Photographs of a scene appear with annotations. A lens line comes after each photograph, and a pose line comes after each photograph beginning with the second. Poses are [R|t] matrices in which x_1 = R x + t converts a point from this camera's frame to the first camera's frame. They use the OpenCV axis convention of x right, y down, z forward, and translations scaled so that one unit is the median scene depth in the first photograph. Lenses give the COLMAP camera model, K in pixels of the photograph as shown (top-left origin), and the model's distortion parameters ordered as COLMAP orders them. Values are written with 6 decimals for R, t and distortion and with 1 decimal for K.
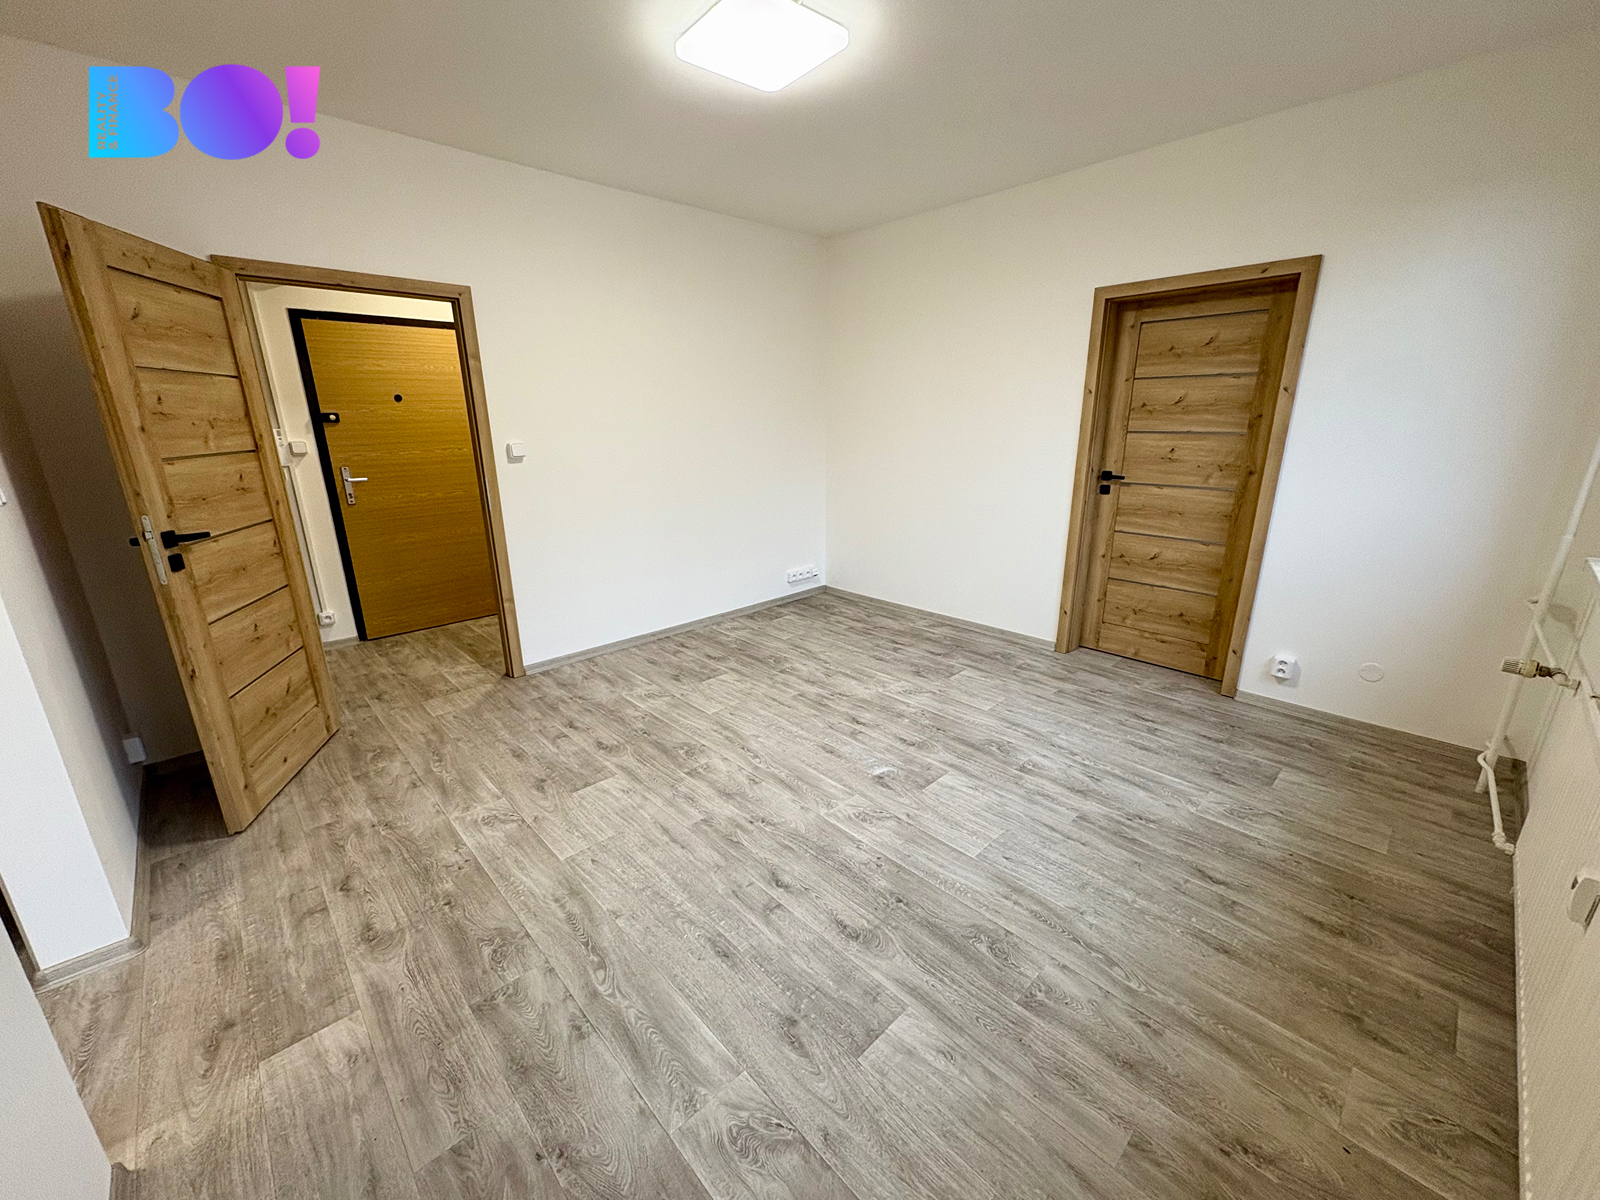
lens RADIAL K [[634.7, 0, 805.7], [0, 634.7, 609.9], [0, 0, 1]] dist [-0.003502, 0.000159]
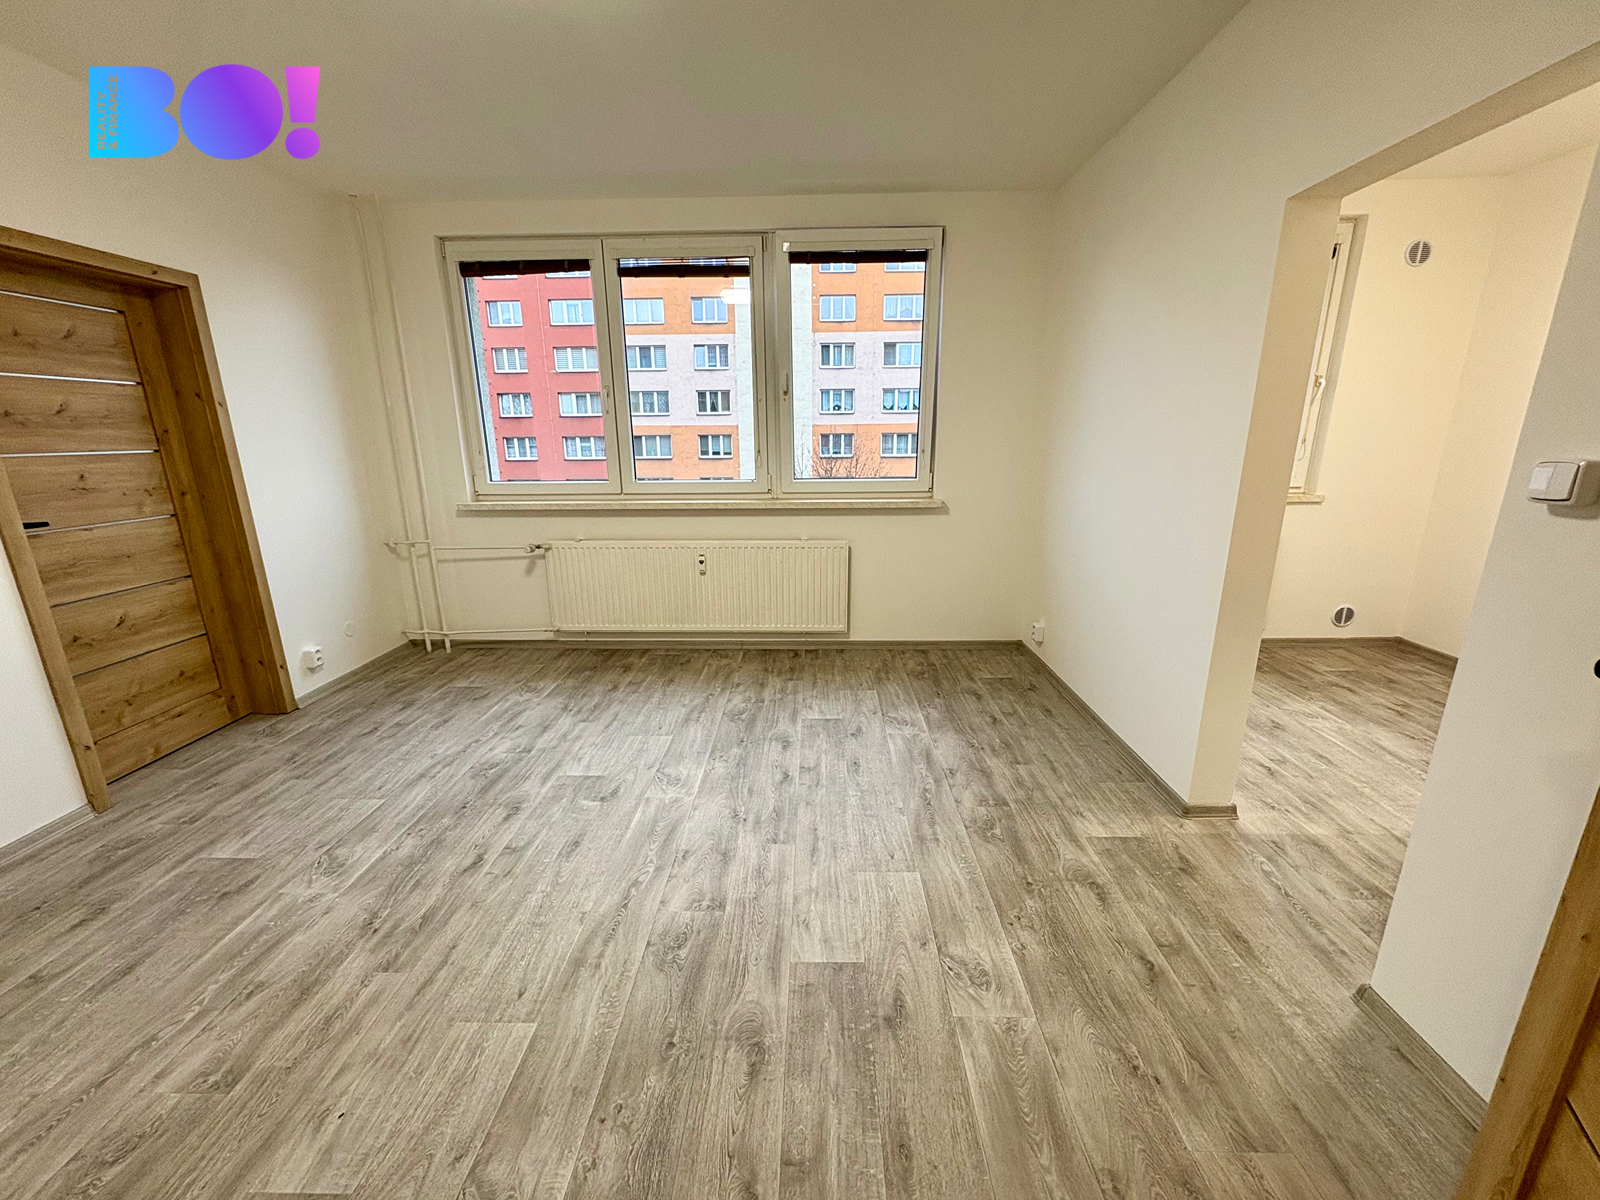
lens RADIAL K [[634.7, 0, 800.0], [0, 634.7, 606.7], [0, 0, 1]] dist [-0.003502, 0.000159]
pose [[-0.704744, -0.172922, 0.688065, -0.576499], [0.223387, 0.866425, 0.446548, -0.284666], [-0.673375, 0.468407, -0.571980, 1.006799]]
